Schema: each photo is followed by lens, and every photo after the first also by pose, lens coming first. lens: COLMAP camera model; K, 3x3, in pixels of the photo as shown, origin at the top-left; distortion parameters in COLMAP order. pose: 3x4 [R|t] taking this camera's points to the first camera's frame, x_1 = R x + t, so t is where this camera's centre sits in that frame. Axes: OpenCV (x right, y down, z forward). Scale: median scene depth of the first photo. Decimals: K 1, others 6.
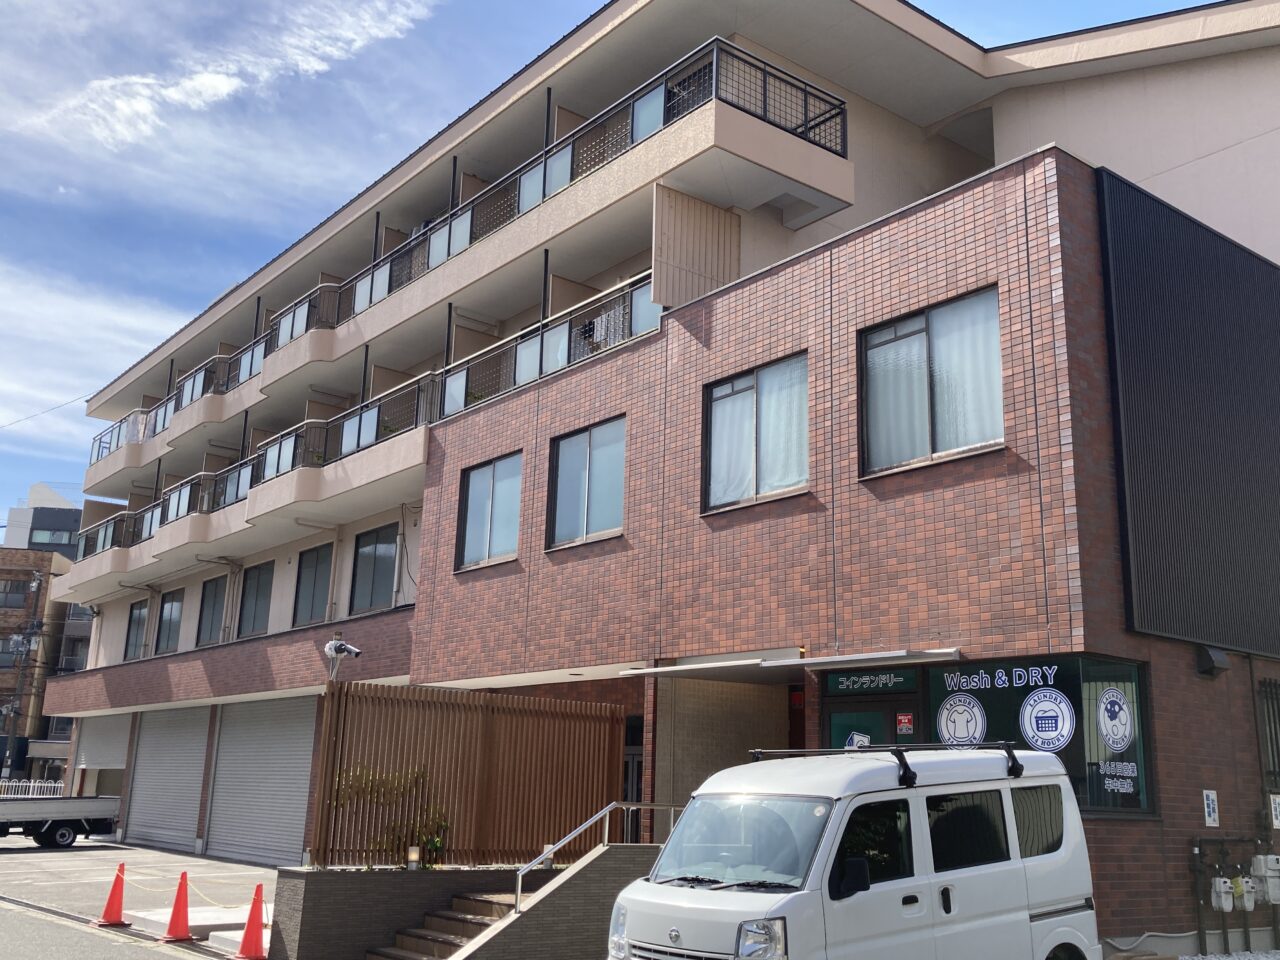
lens RADIAL K [[1248.4, 0, 642.5], [0, 1248.4, 480.0], [0, 0, 1]] dist [0.007333, 0.000000]
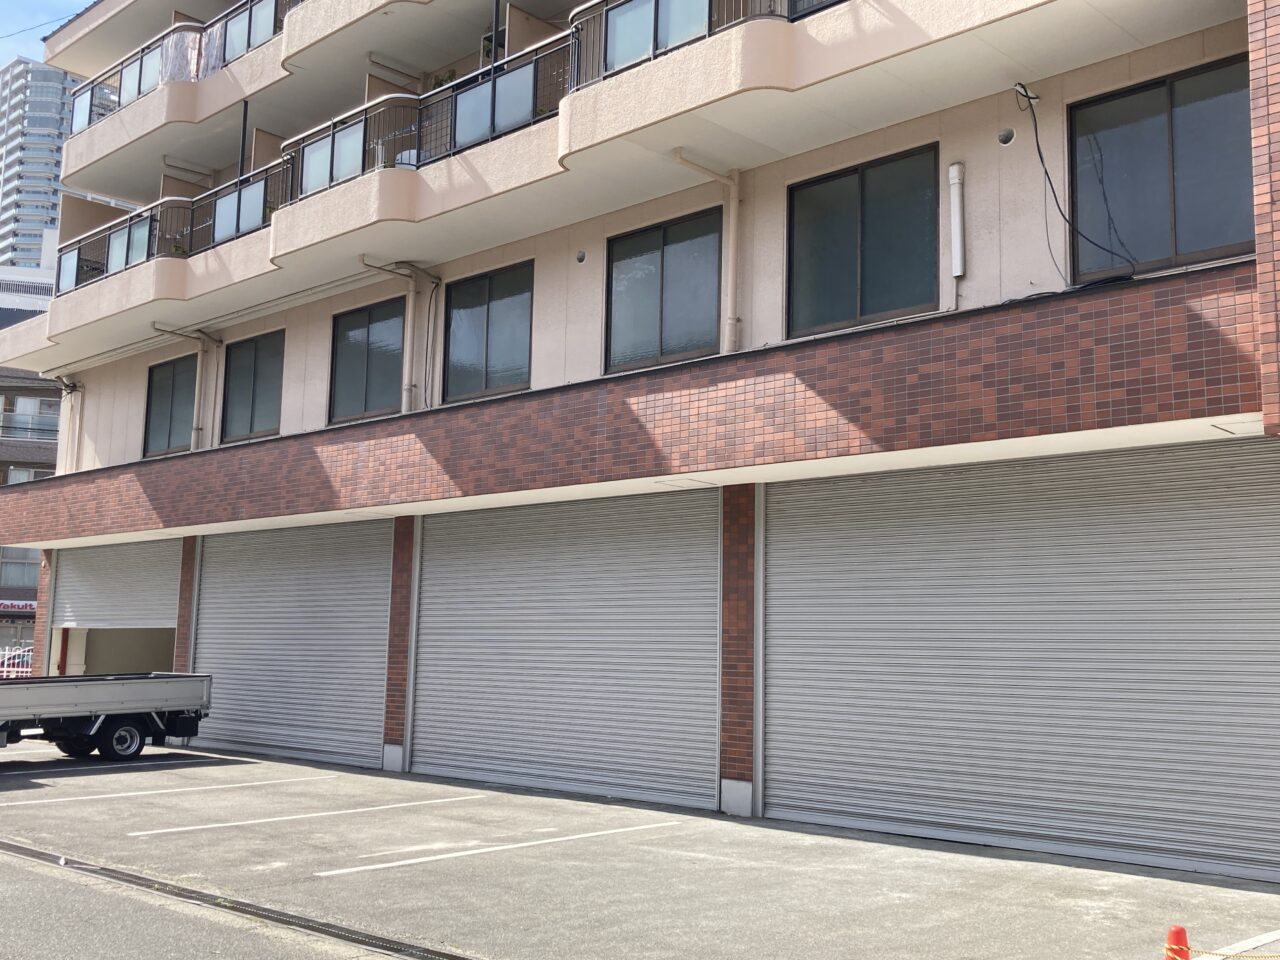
lens RADIAL K [[1368.5, 0, 640.0], [0, 1368.5, 479.5], [0, 0, 1]] dist [0.015543, 0.000000]
pose [[0.993318, 0.006674, 0.115218, -0.213265], [-0.020657, 0.992486, 0.120602, 0.058679], [-0.113547, -0.122176, 0.985992, 0.256549]]
